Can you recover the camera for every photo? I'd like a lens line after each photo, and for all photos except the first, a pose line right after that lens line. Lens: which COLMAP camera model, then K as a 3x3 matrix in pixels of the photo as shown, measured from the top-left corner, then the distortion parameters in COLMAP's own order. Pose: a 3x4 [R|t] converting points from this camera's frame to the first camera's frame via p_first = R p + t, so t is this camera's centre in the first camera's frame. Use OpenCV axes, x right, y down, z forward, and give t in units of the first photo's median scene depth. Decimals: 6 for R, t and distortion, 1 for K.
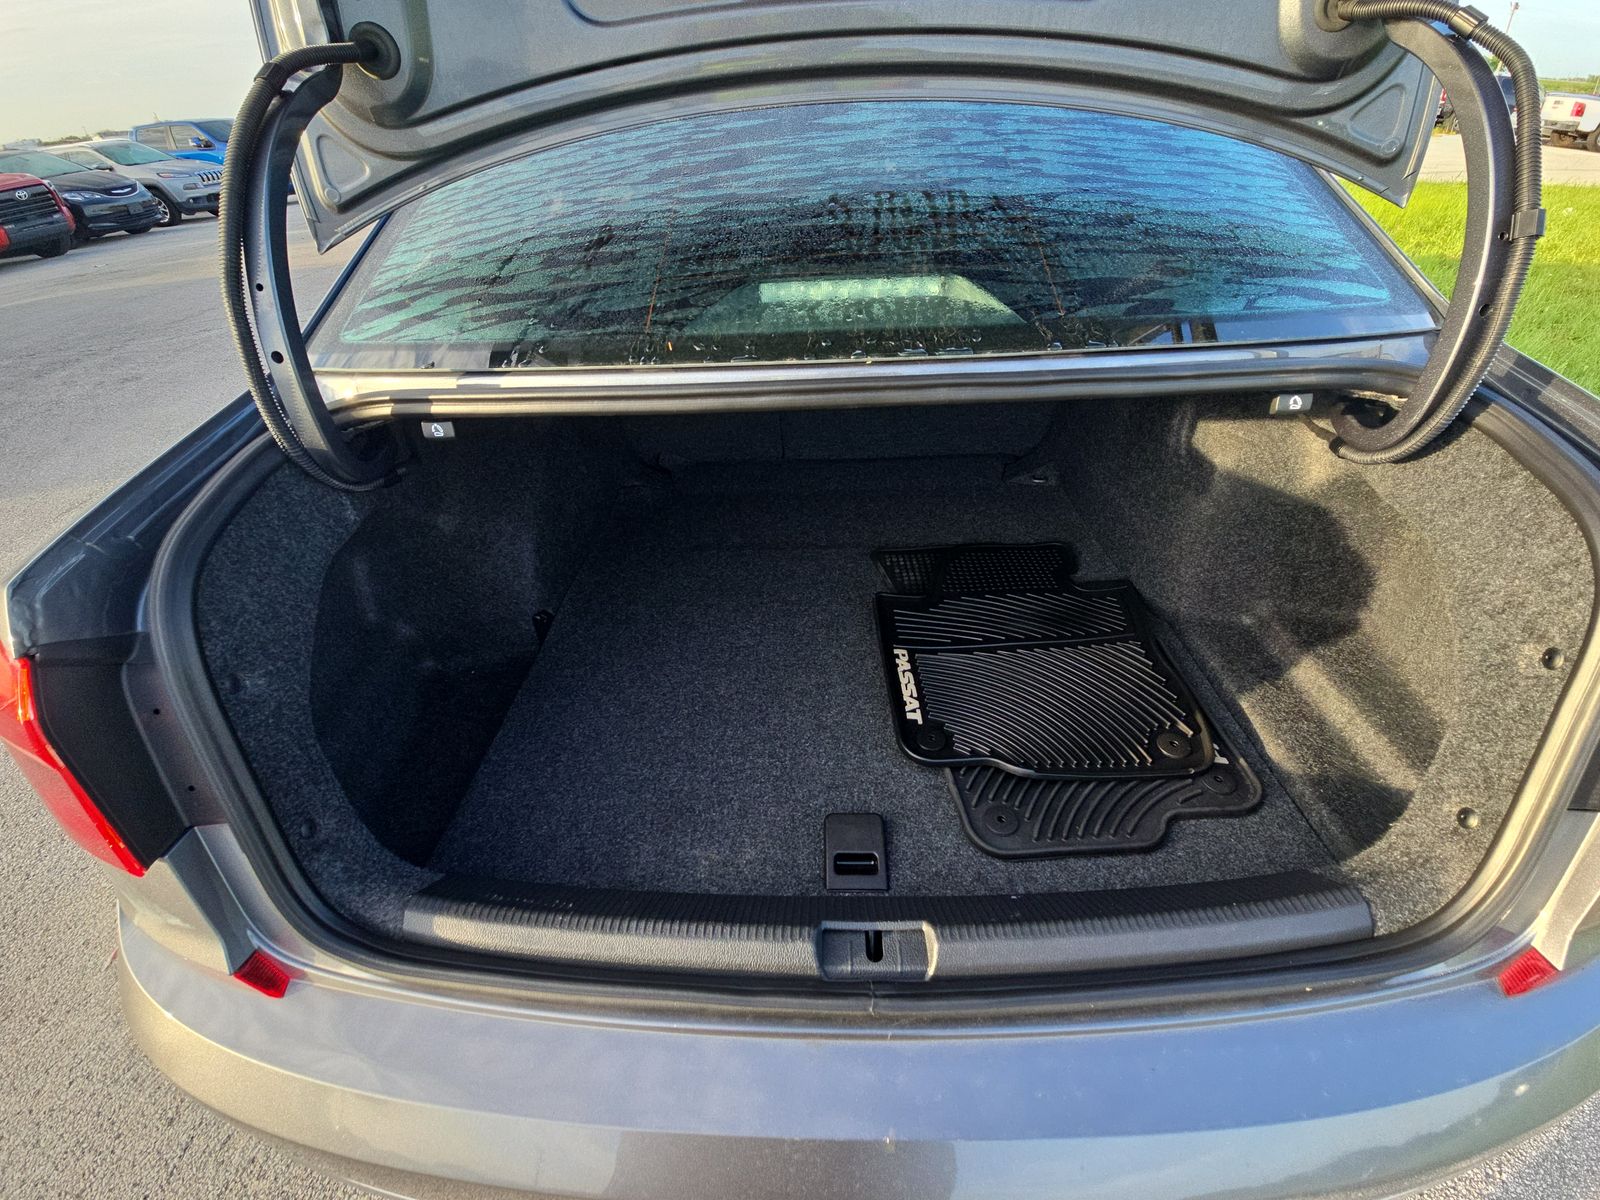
lens RADIAL K [[660.1, 0, 800.0], [0, 660.1, 600.0], [0, 0, 1]] dist [0.031000, -0.020873]
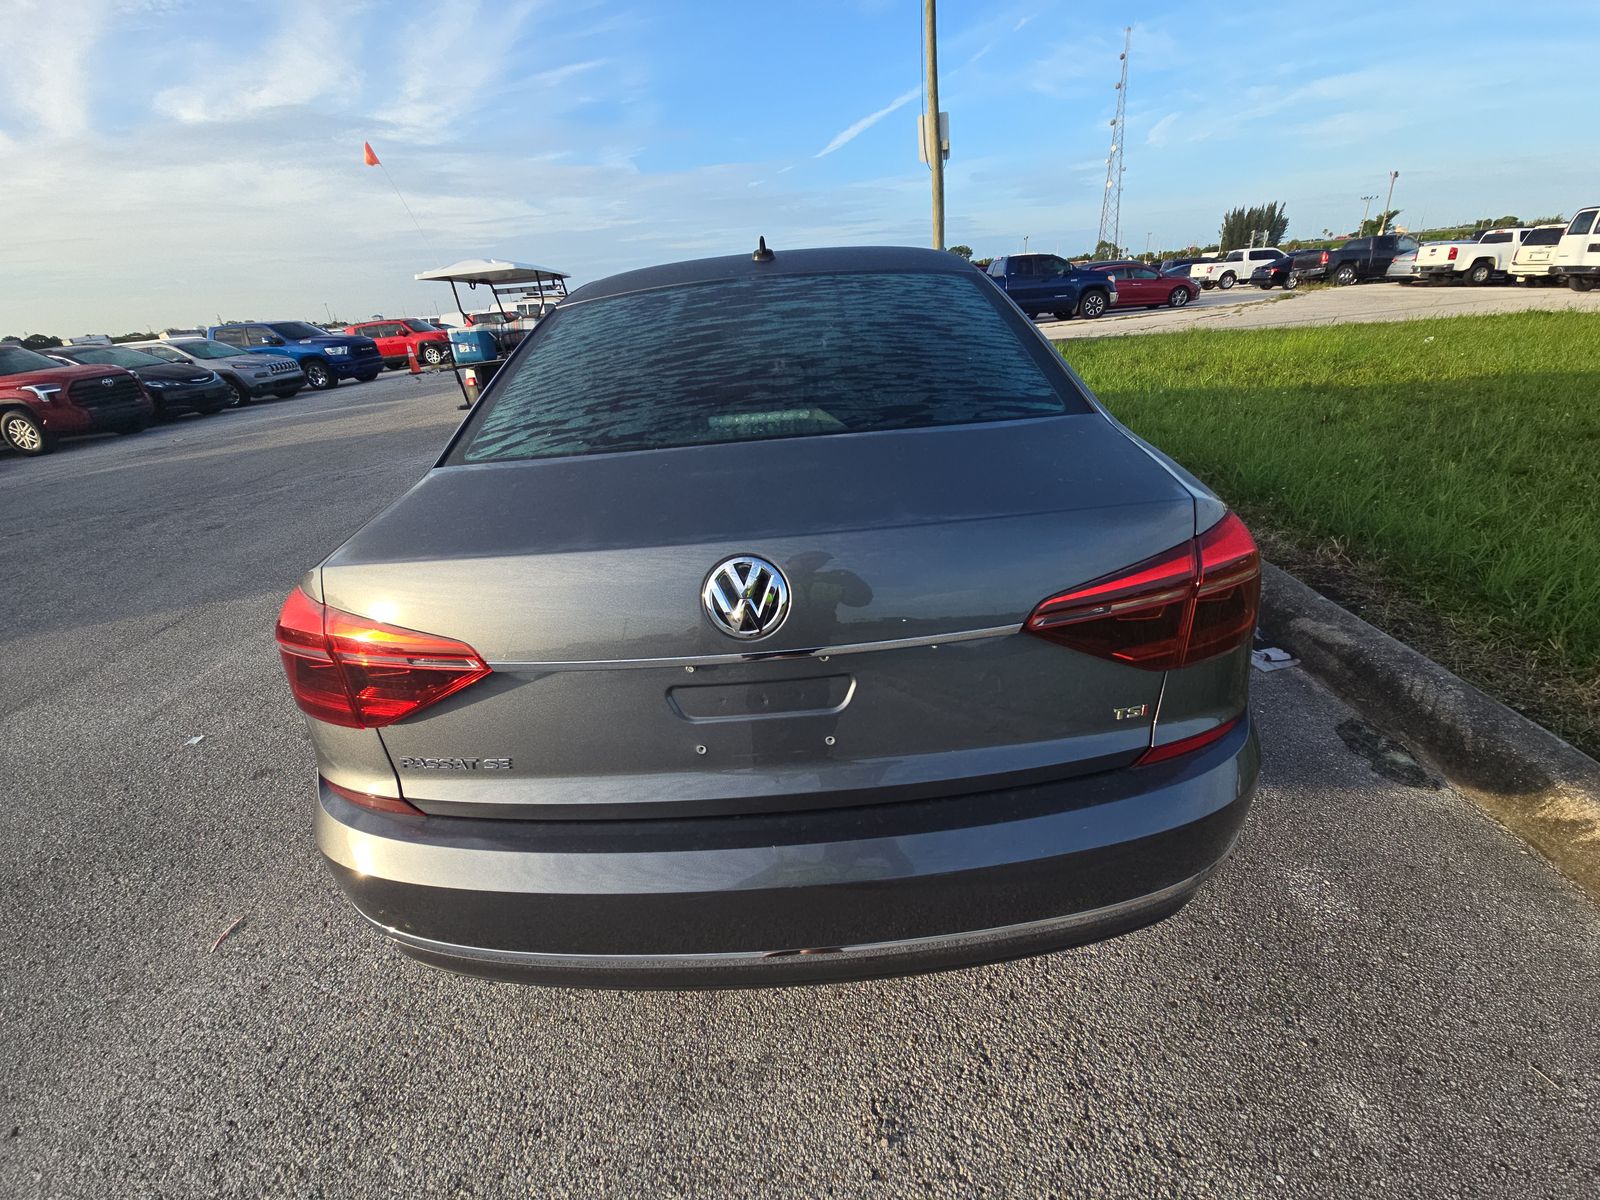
lens RADIAL K [[628.3, 0, 803.7], [0, 628.3, 591.3], [0, 0, 1]] dist [0.031075, -0.017041]
pose [[0.998863, -0.046749, 0.009332, 0.130378], [0.047671, 0.979679, -0.194825, 0.268885], [-0.000034, 0.195048, 0.980794, -0.470443]]
